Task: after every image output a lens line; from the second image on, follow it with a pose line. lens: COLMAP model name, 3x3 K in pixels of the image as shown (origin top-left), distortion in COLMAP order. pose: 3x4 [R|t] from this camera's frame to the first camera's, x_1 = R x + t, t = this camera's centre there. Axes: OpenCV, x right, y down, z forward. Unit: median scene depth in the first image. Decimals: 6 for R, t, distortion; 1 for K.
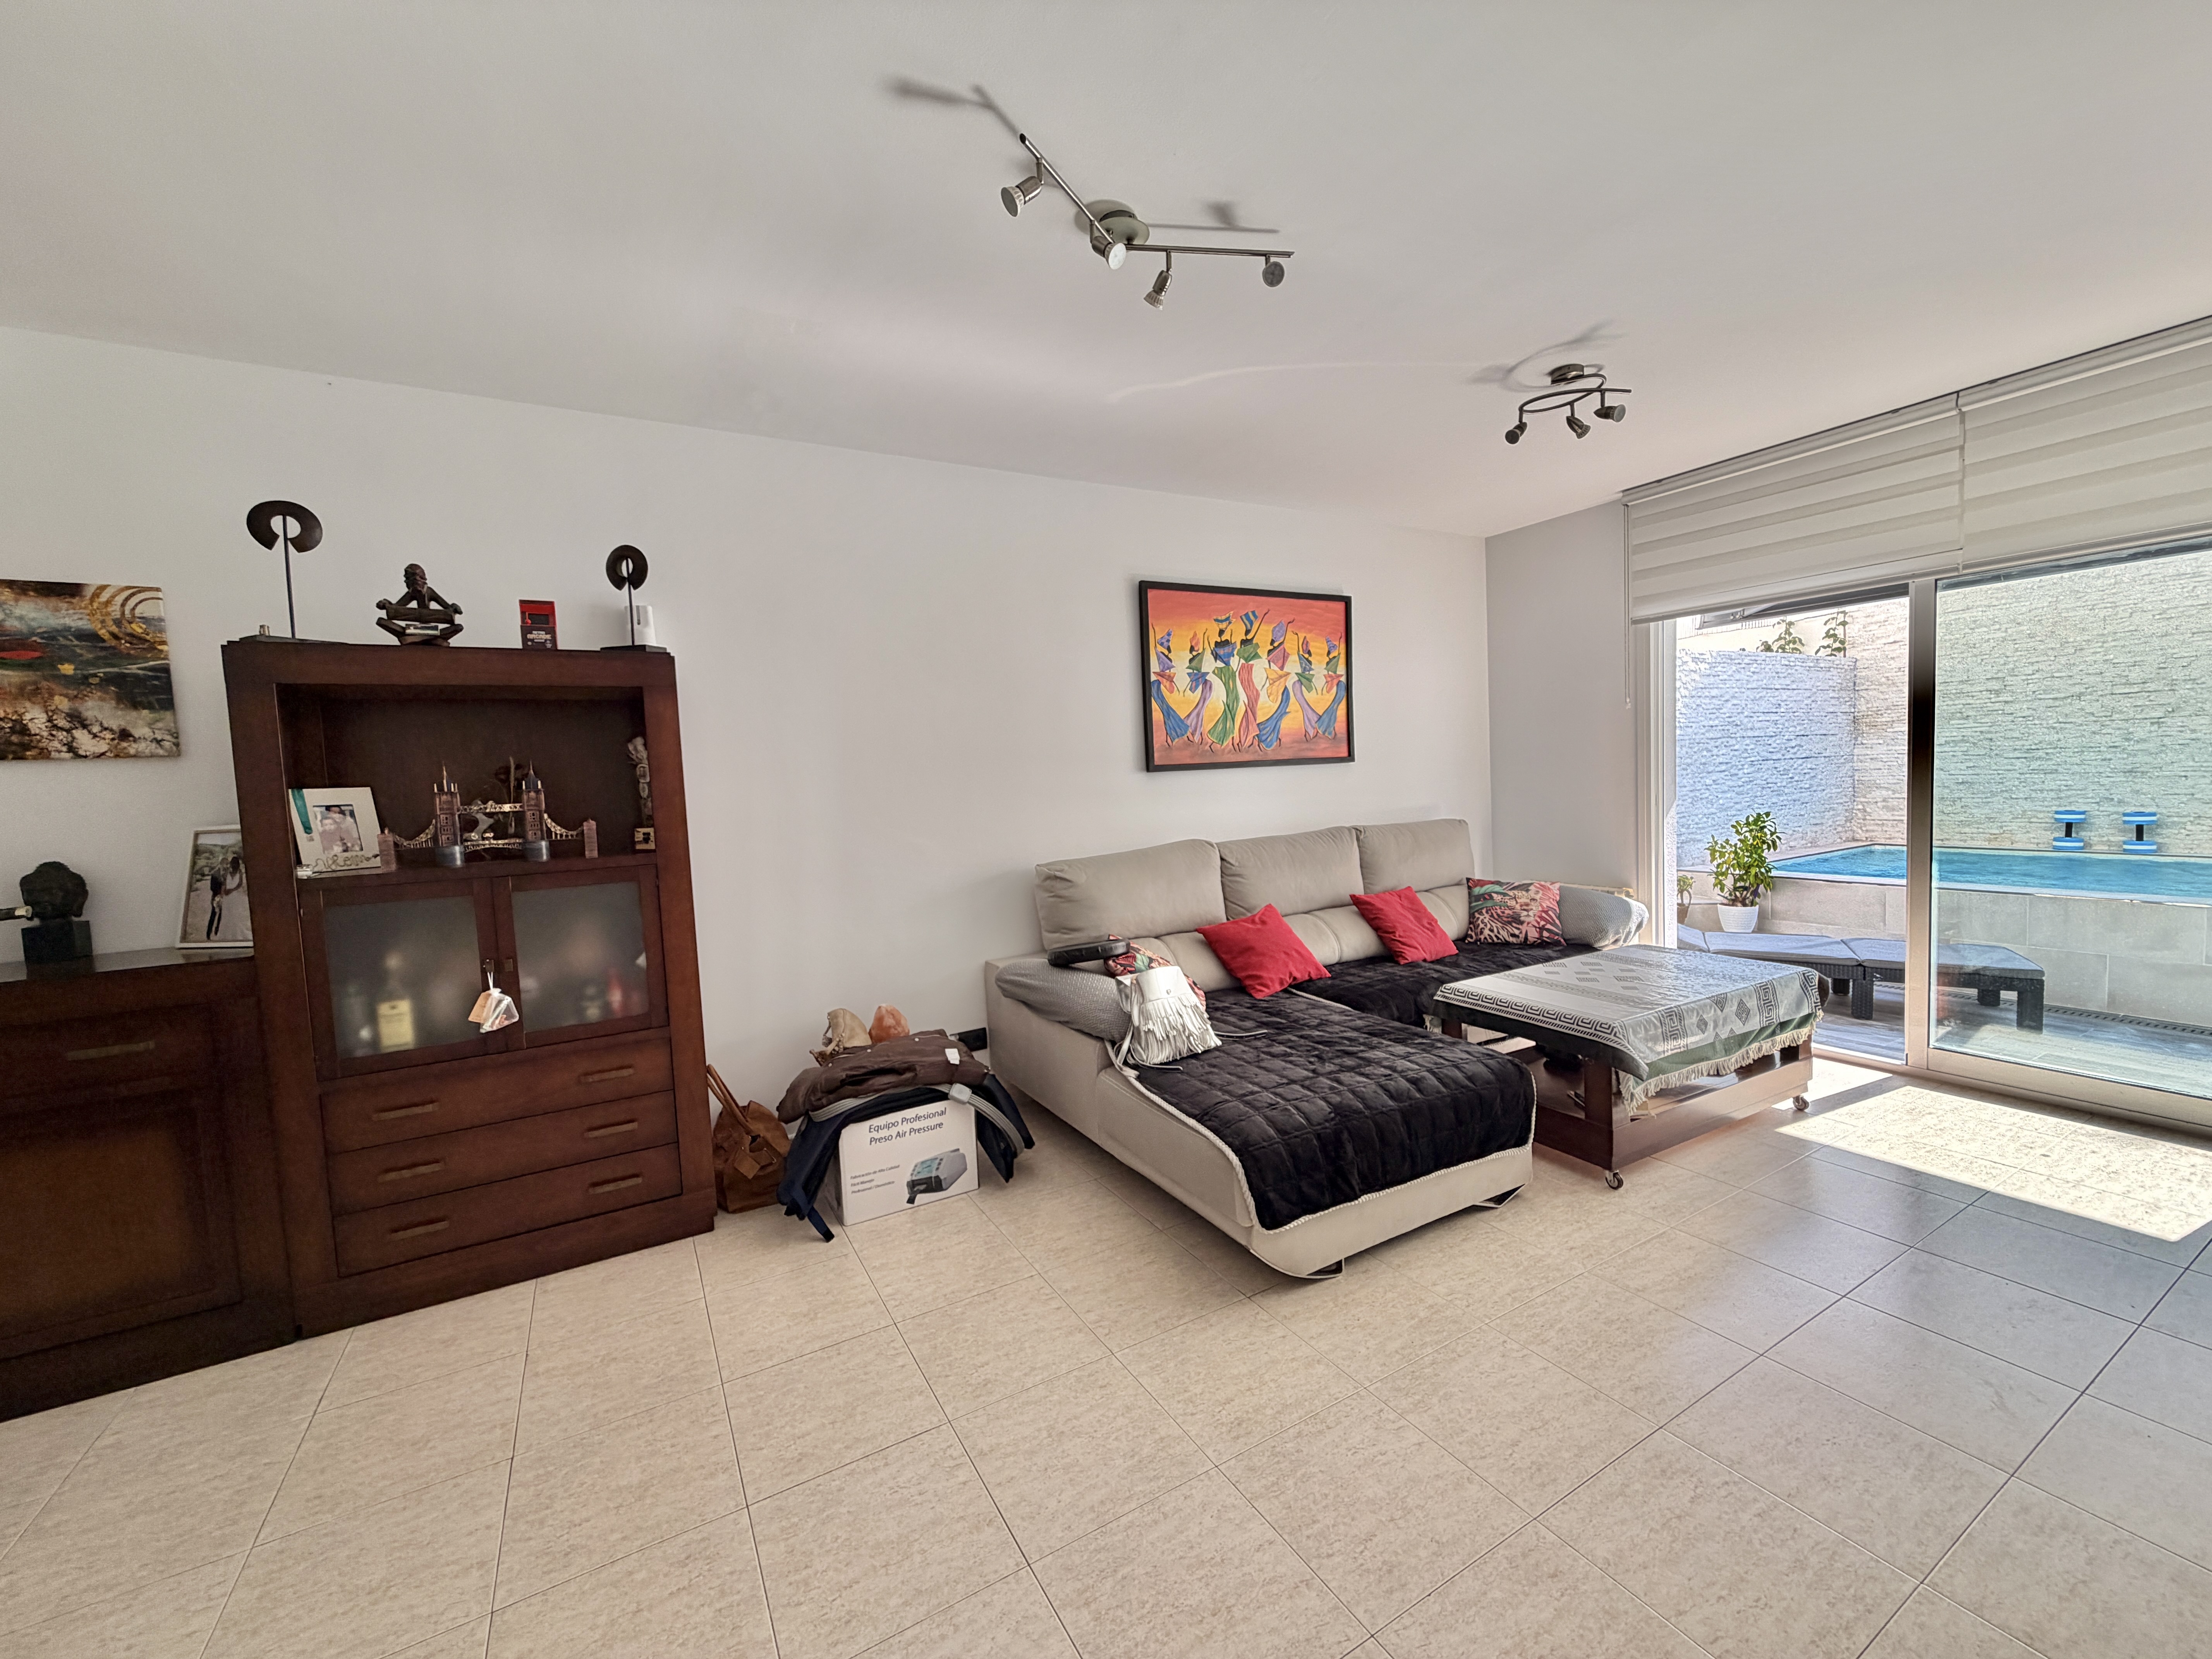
lens RADIAL K [[883.0, 0, 1107.2], [0, 883.0, 831.2], [0, 0, 1]] dist [0.001505, -0.000361]
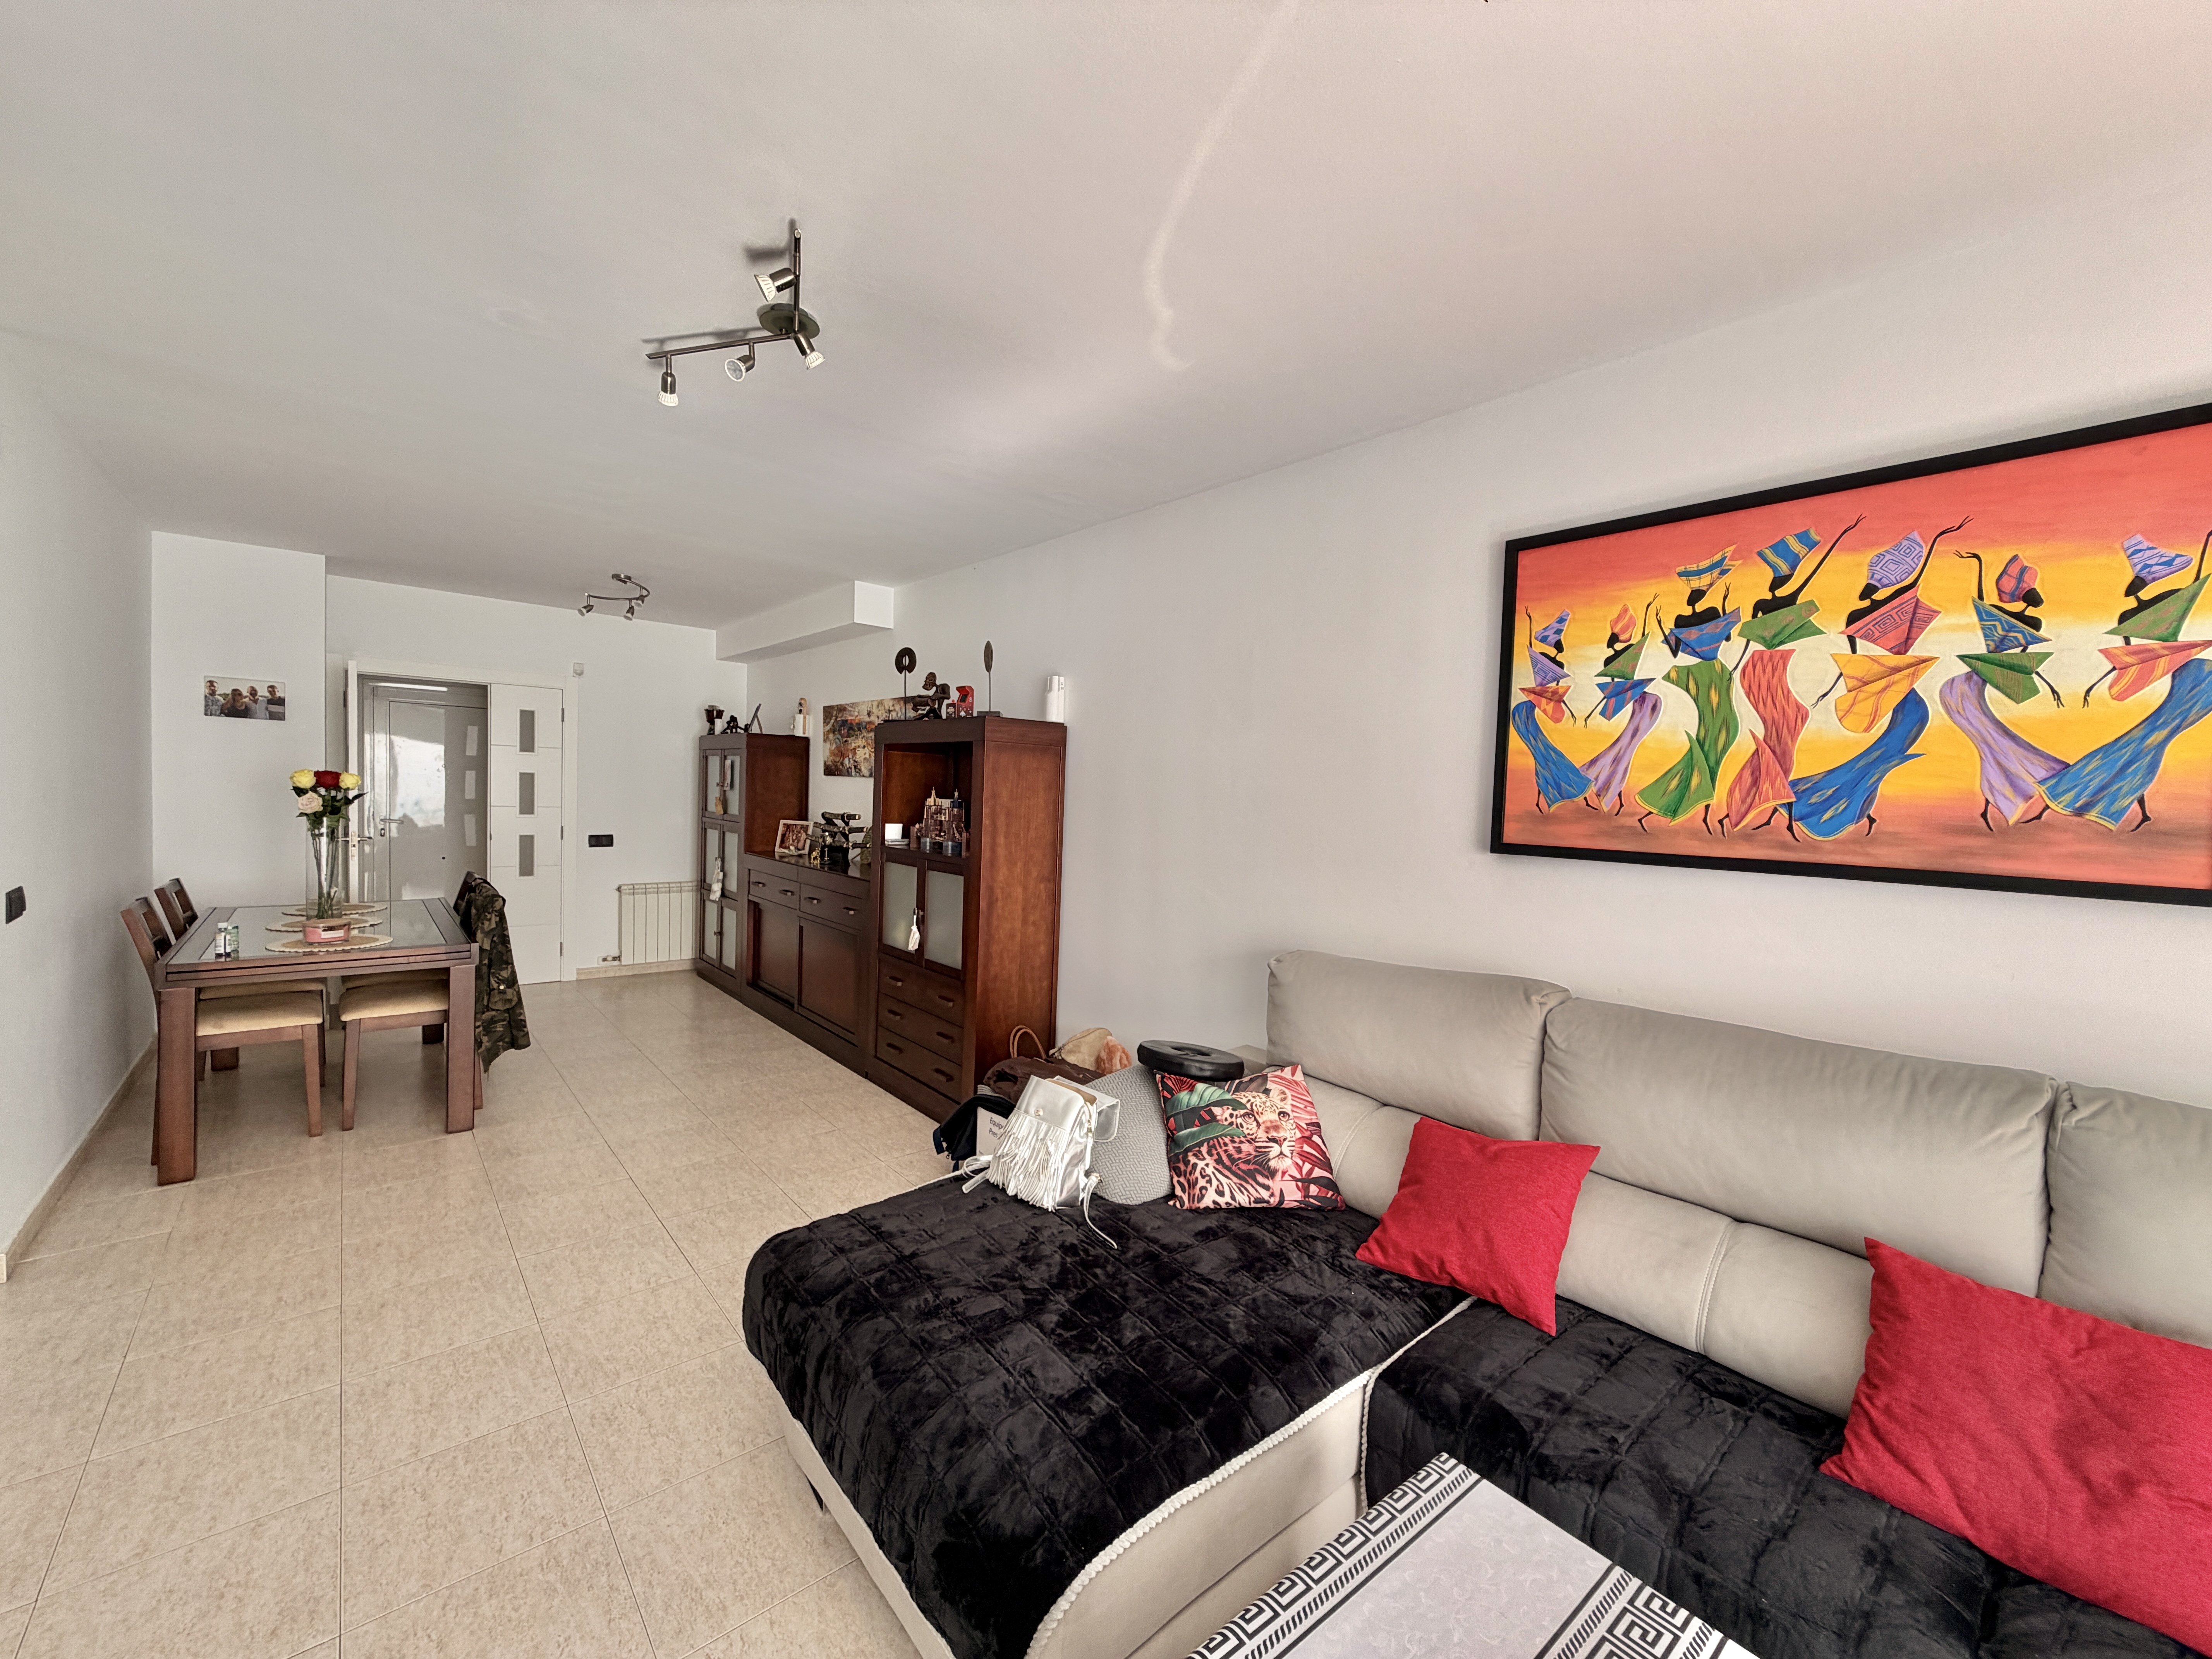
lens RADIAL K [[883.0, 0, 1093.5], [0, 883.0, 829.3], [0, 0, 1]] dist [0.001505, -0.000361]
pose [[0.181650, 0.093243, -0.978933, 0.616870], [-0.112482, 0.990931, 0.073514, -0.101073], [0.976909, 0.096758, 0.190490, 0.636282]]
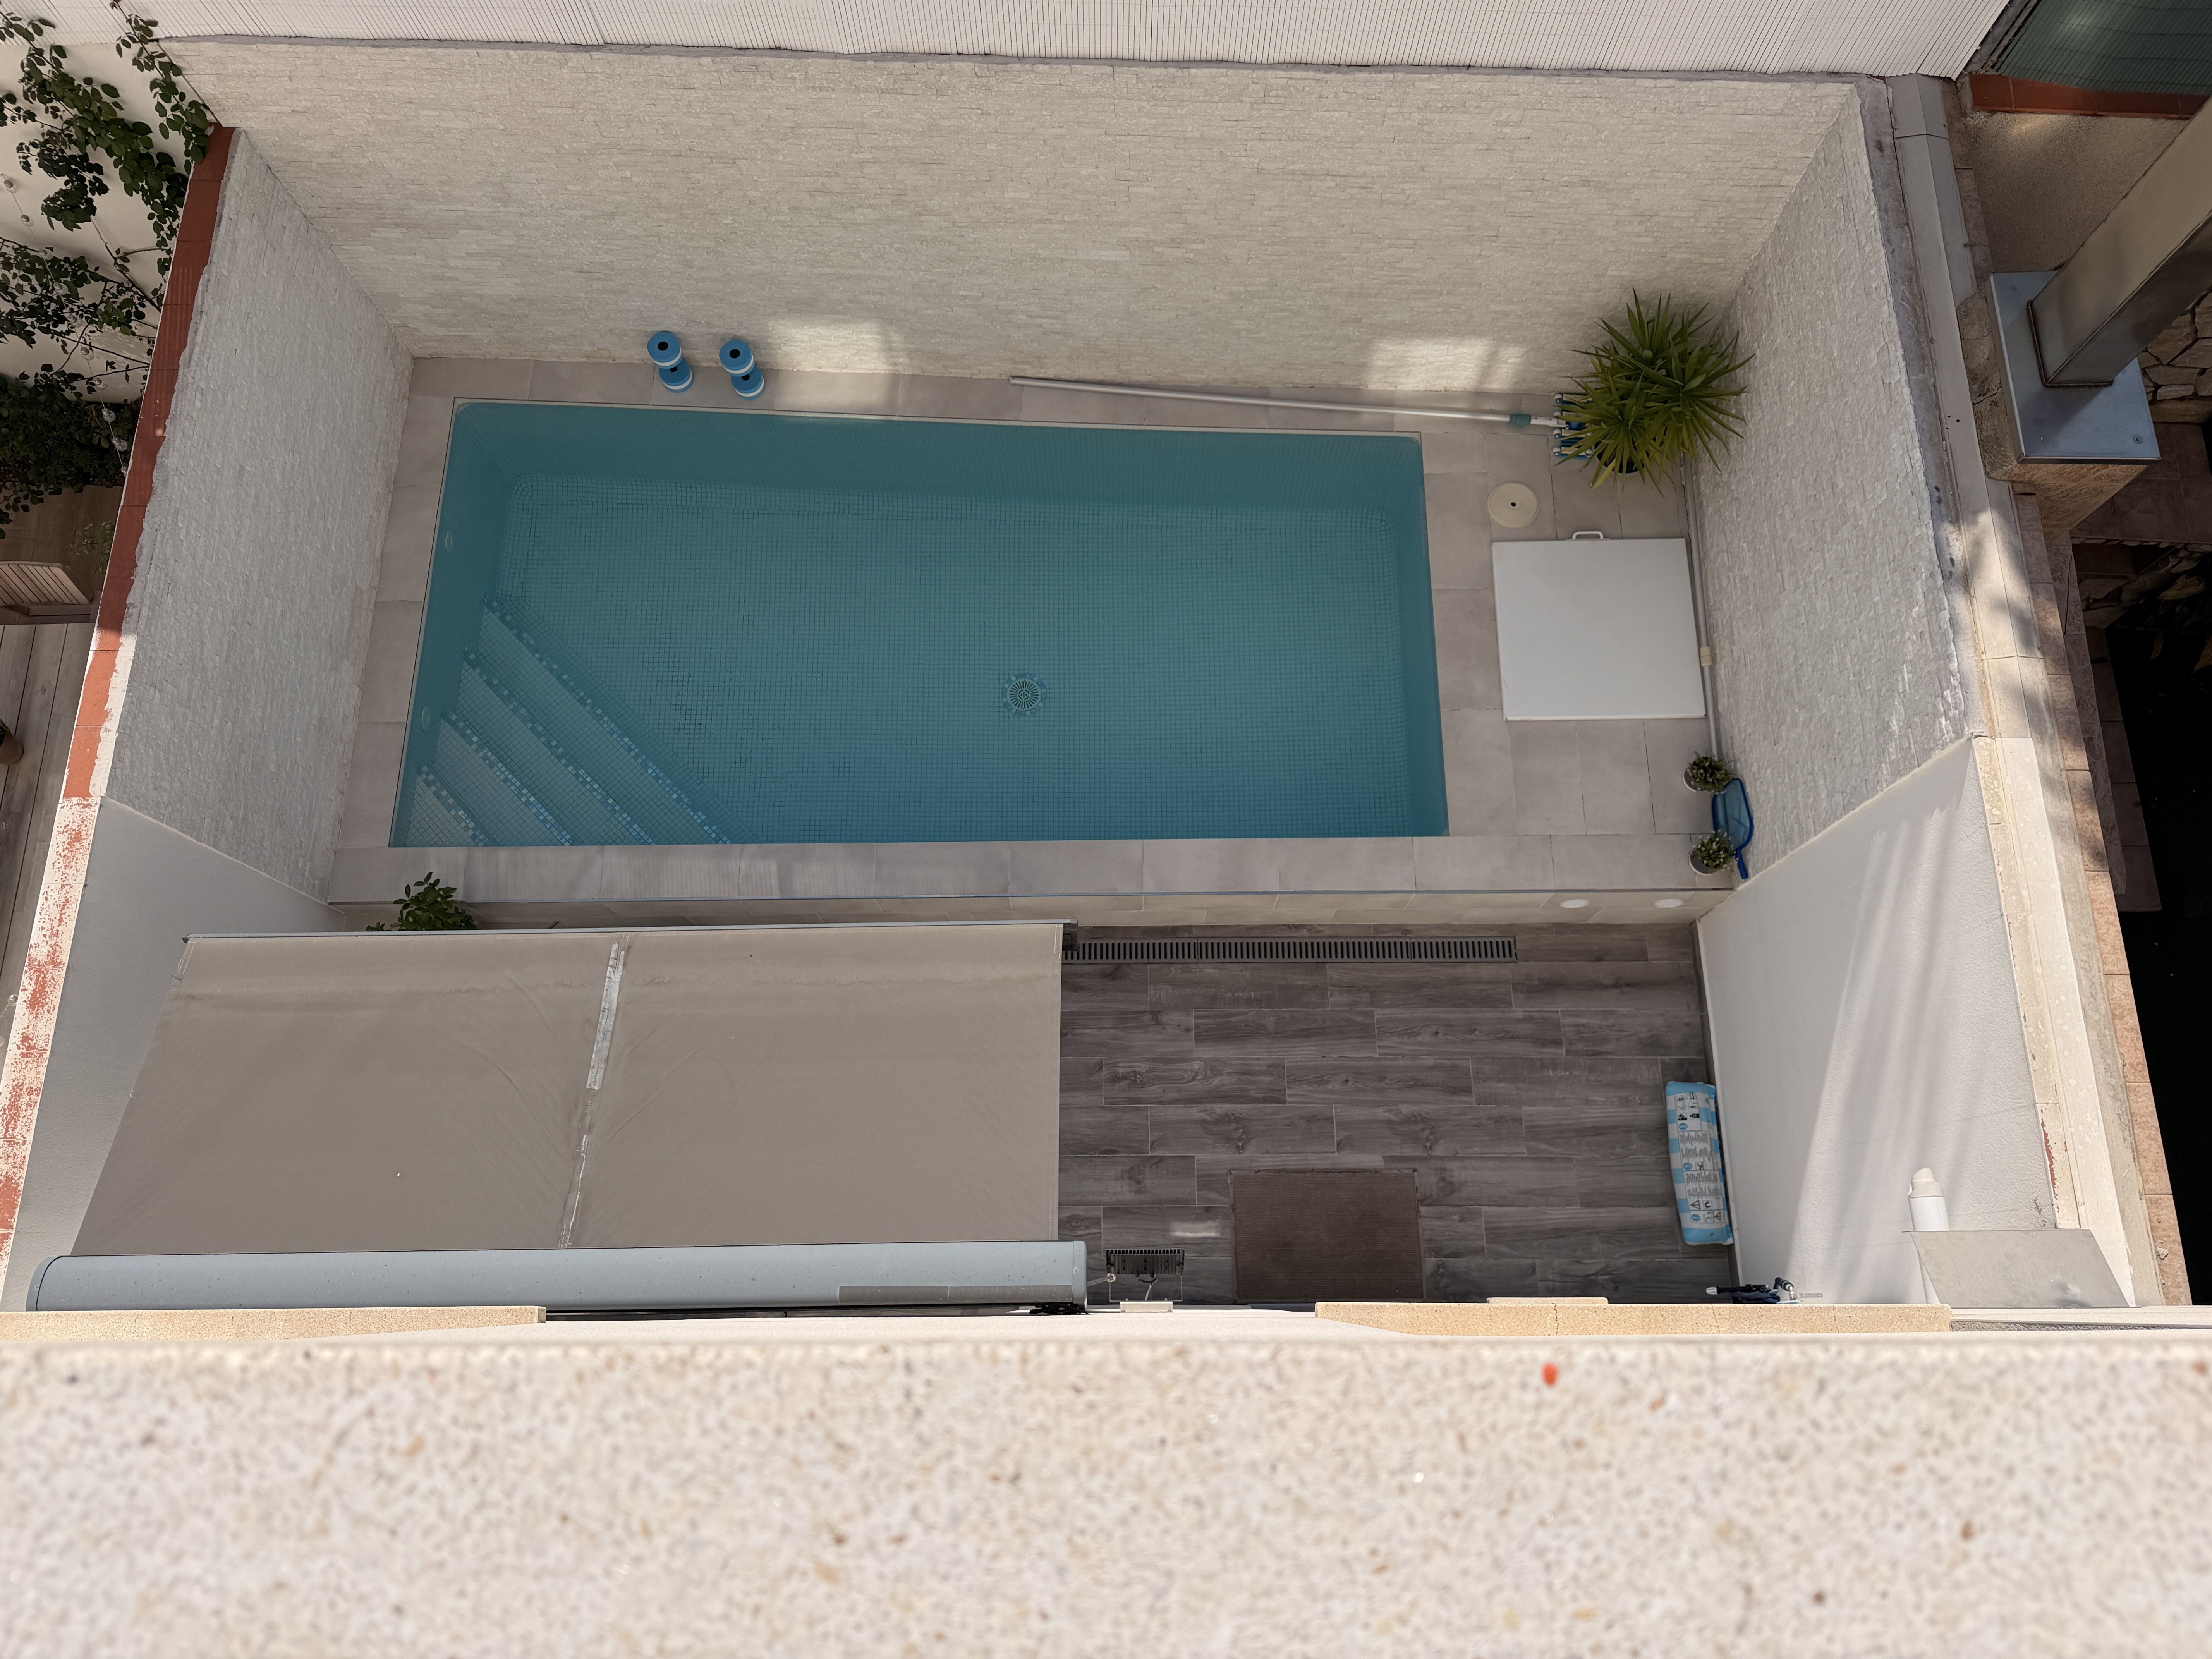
lens RADIAL K [[1549.4, 0, 1094.1], [0, 1549.4, 837.3], [0, 0, 1]] dist [0.048052, -0.009110]
pose [[0.504171, -0.818218, 0.276280, 1.053040], [0.055176, 0.349780, 0.935205, -1.595552], [-0.861839, -0.456259, 0.221496, 0.505671]]
